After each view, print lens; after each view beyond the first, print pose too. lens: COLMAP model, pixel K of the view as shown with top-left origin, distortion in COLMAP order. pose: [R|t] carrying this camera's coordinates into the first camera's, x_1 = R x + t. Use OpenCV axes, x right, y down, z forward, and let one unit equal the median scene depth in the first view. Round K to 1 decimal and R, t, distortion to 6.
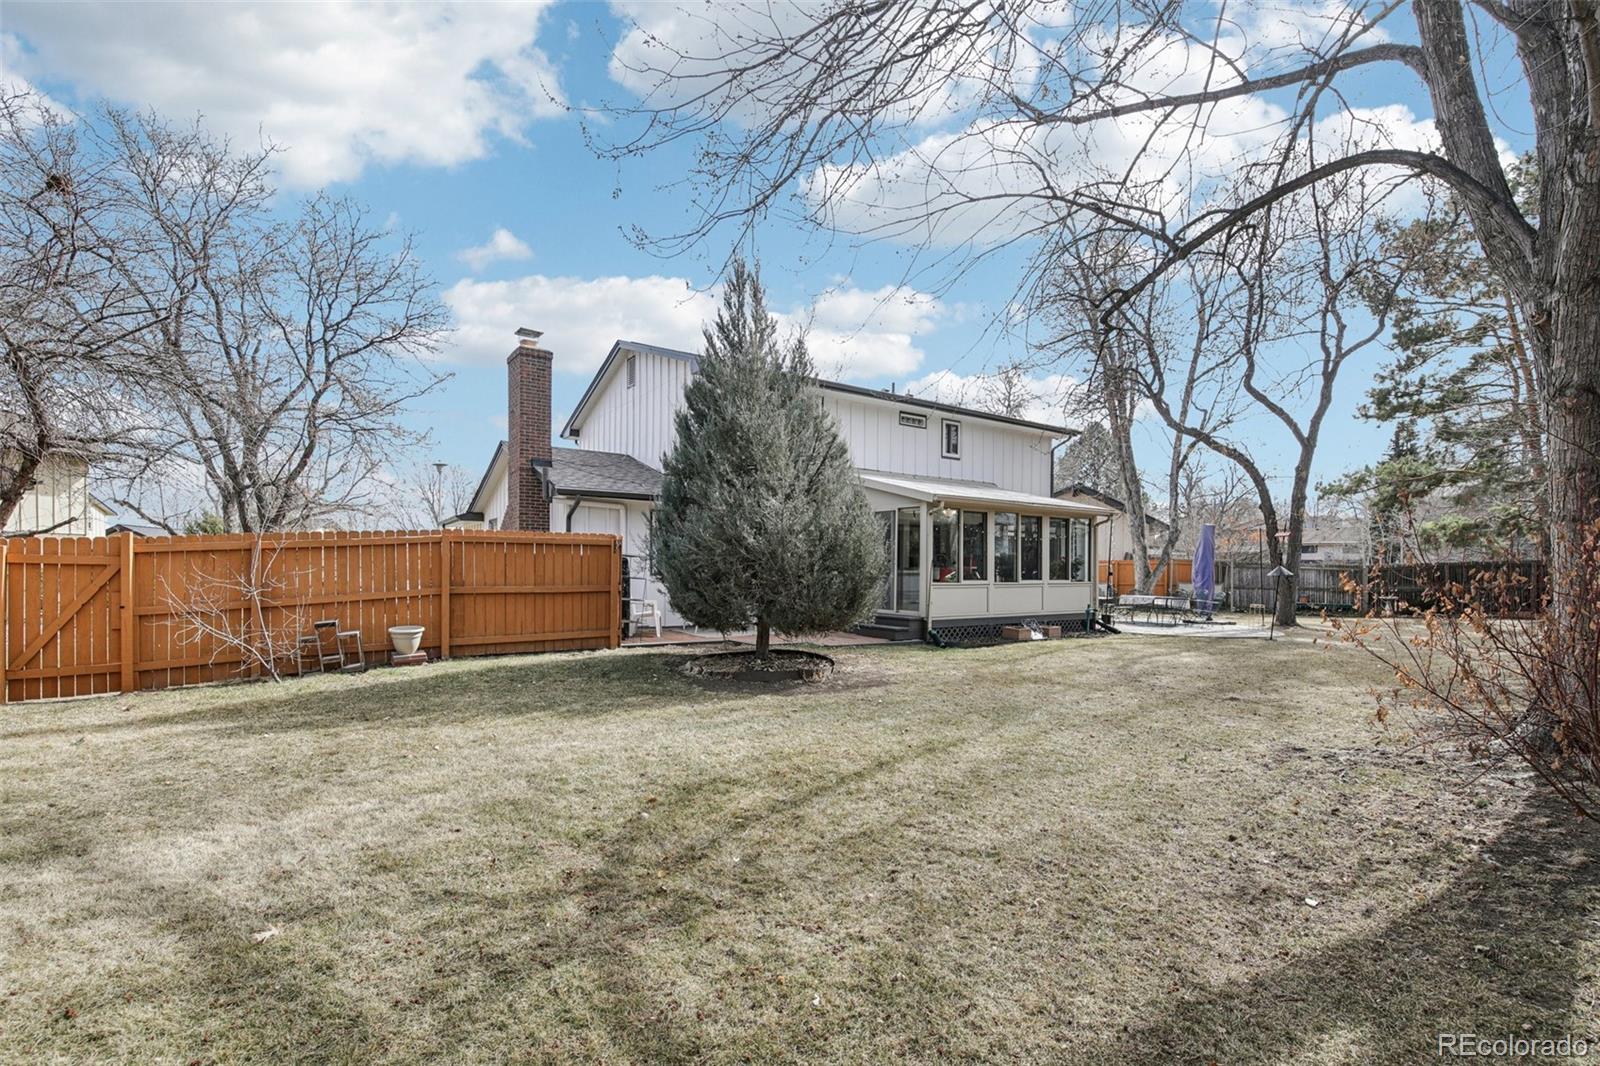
lens RADIAL K [[719.4, 0, 792.4], [0, 719.4, 568.7], [0, 0, 1]] dist [-0.011694, -0.000707]
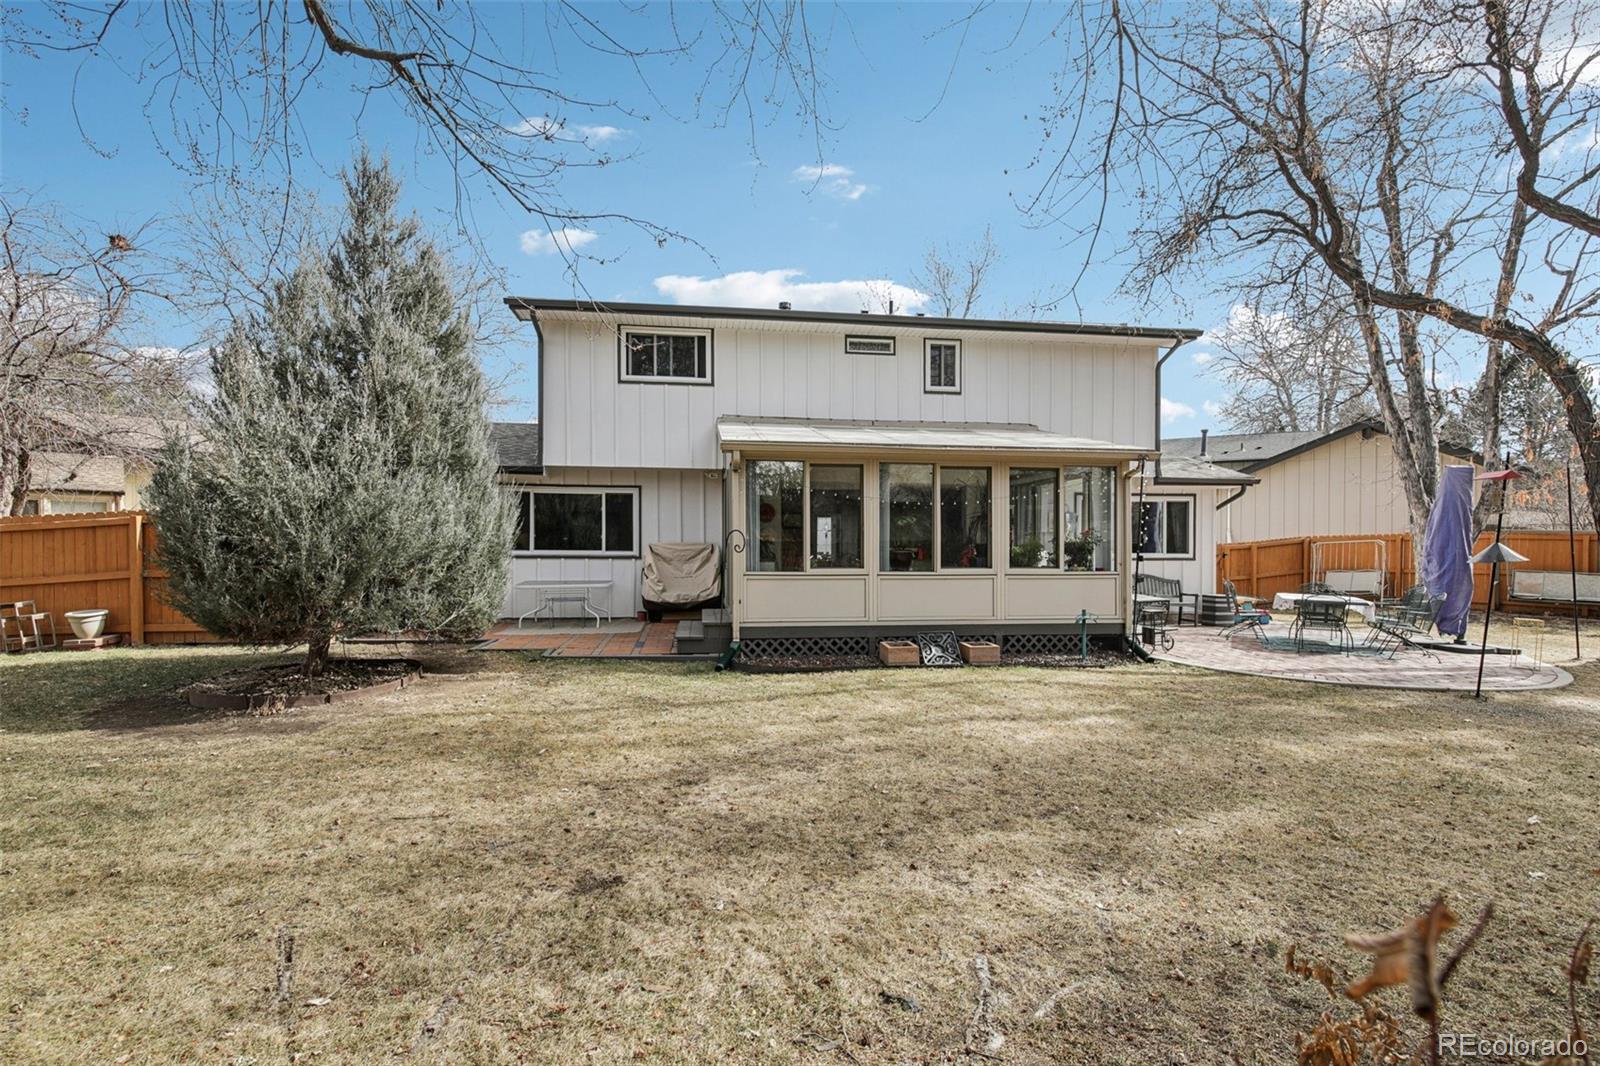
lens RADIAL K [[719.4, 0, 789.9], [0, 719.4, 532.9], [0, 0, 1]] dist [-0.011694, -0.000707]
pose [[0.884457, -0.016640, -0.466324, 0.483844], [0.001796, 0.999478, -0.032258, 0.005031], [0.466617, 0.027693, 0.884026, 0.371226]]
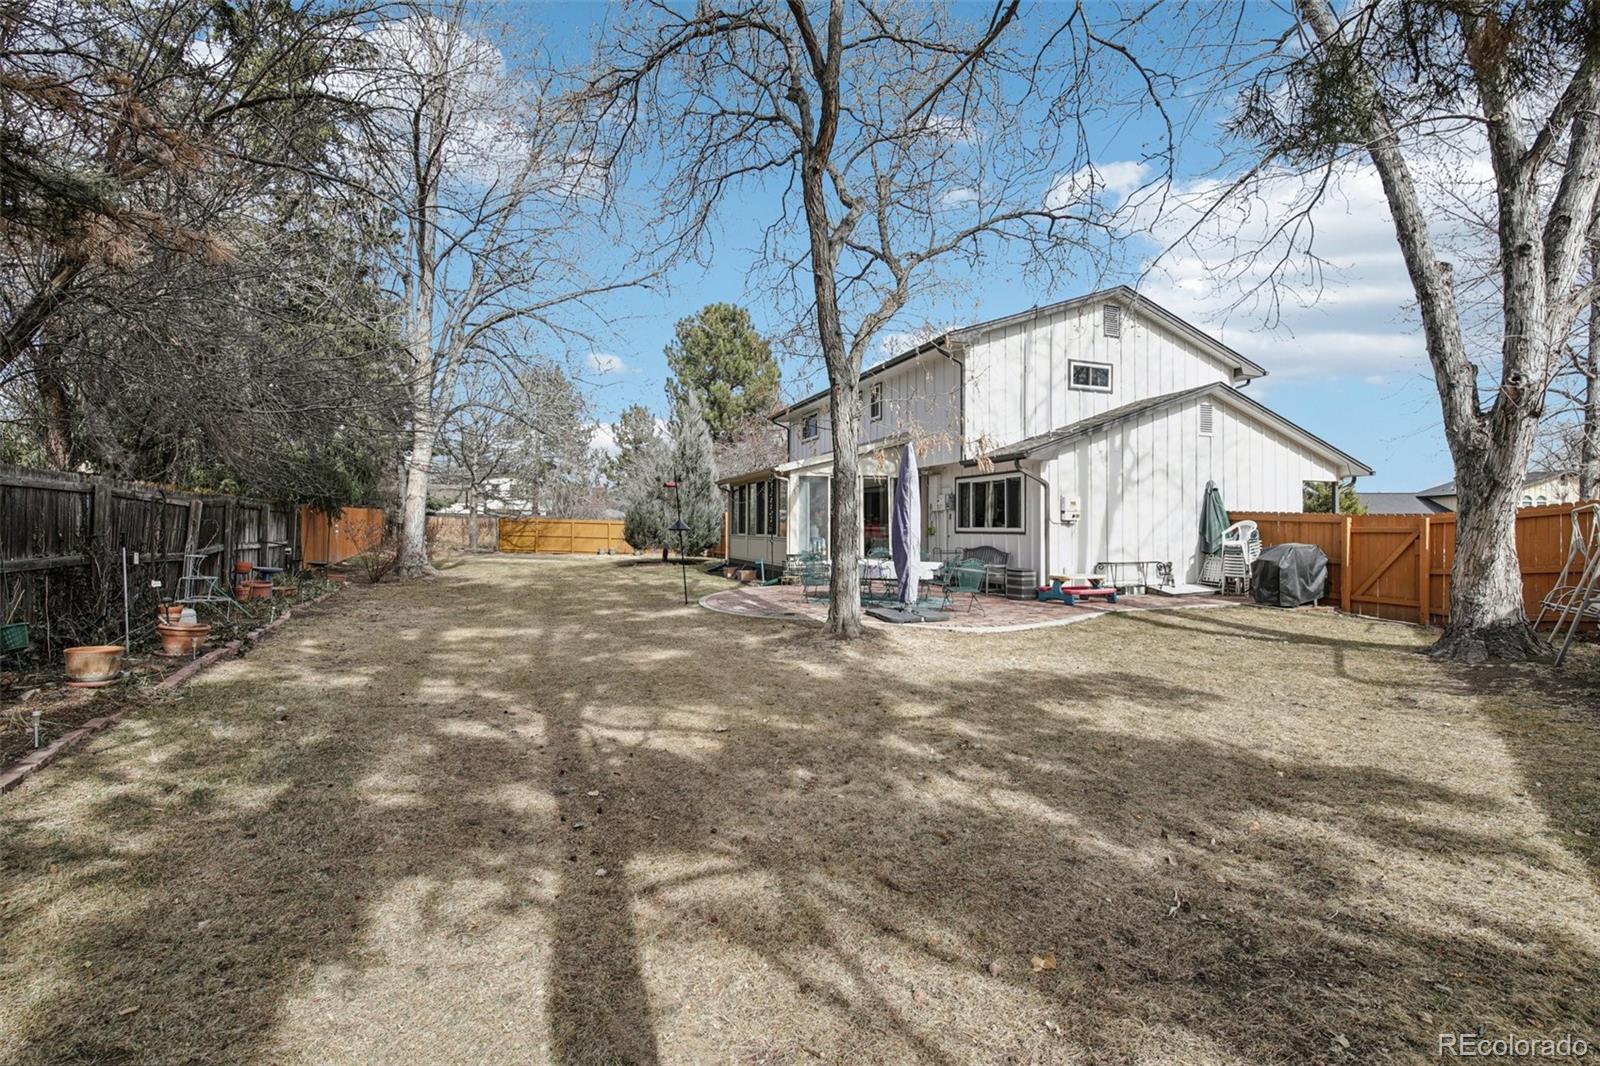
lens RADIAL K [[719.4, 0, 797.7], [0, 719.4, 516.9], [0, 0, 1]] dist [-0.011694, -0.000707]
pose [[-0.301764, -0.001755, -0.953381, 1.491236], [0.005729, 0.999977, -0.003654, -0.009846], [0.953366, -0.006564, -0.301747, 1.420888]]
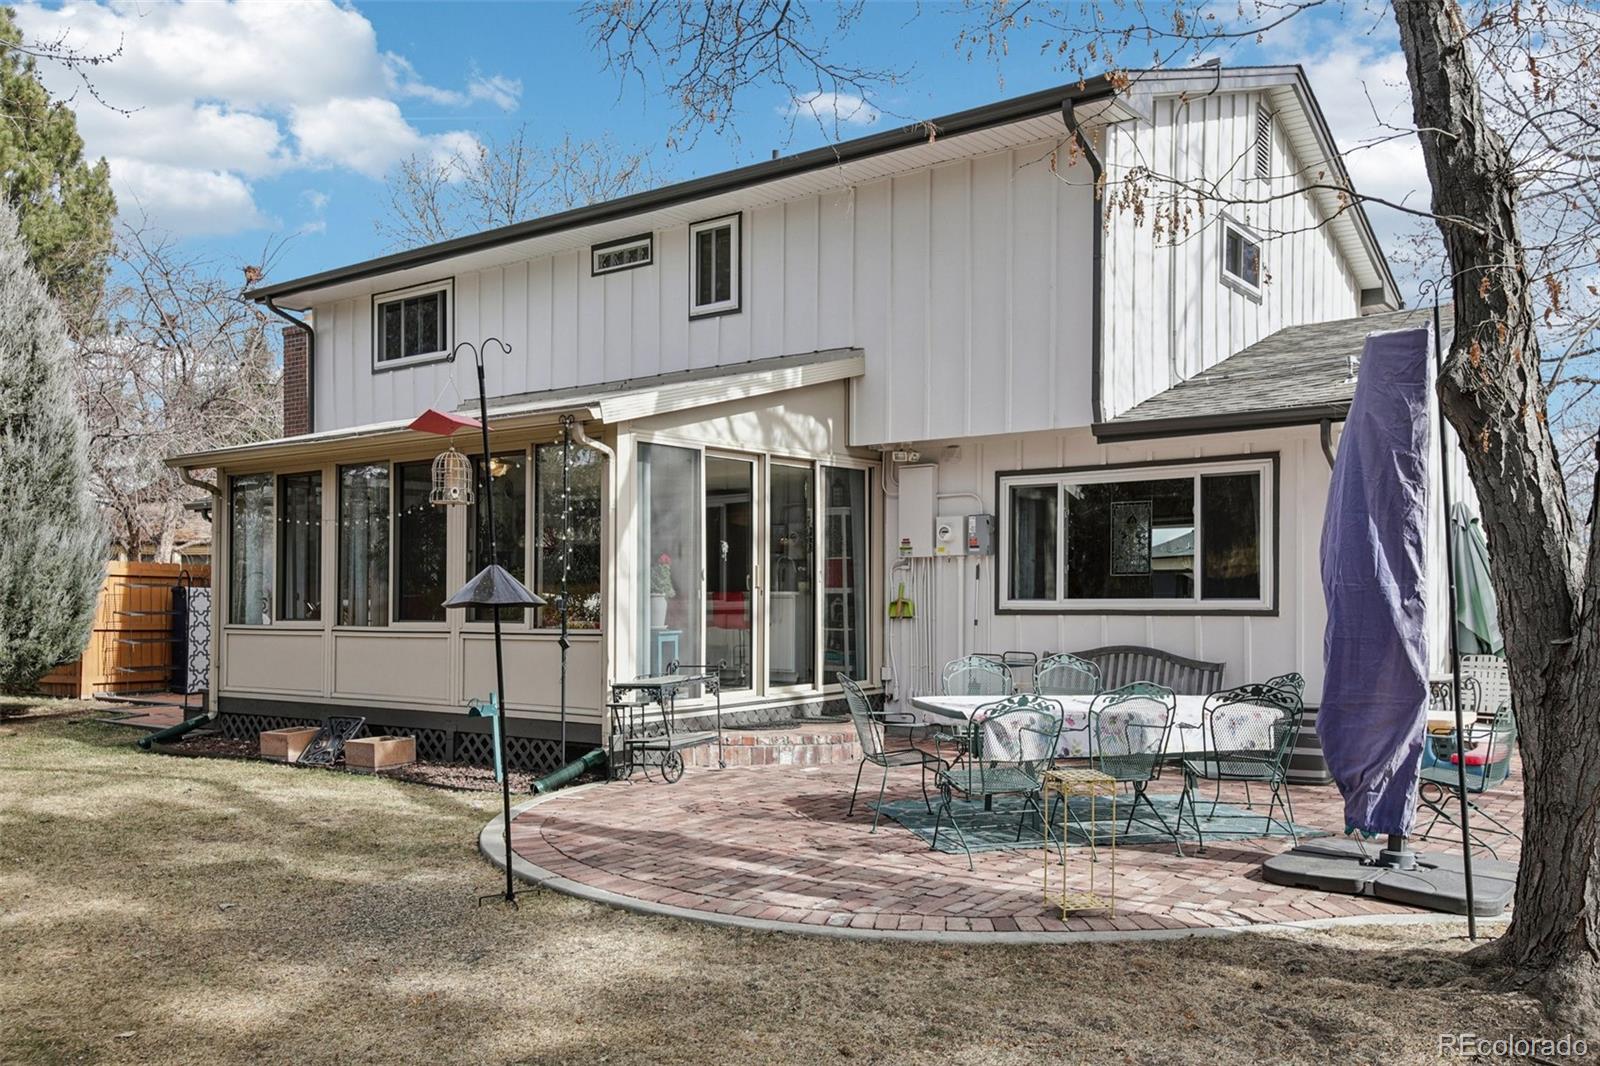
lens RADIAL K [[1335.2, 0, 799.6], [0, 1335.2, 572.7], [0, 0, 1]] dist [0.030109, 0.013776]
pose [[0.278541, -0.012669, -0.960341, 1.101933], [0.002505, 0.999919, -0.012465, -0.002741], [0.960421, 0.001066, 0.278550, 0.983488]]
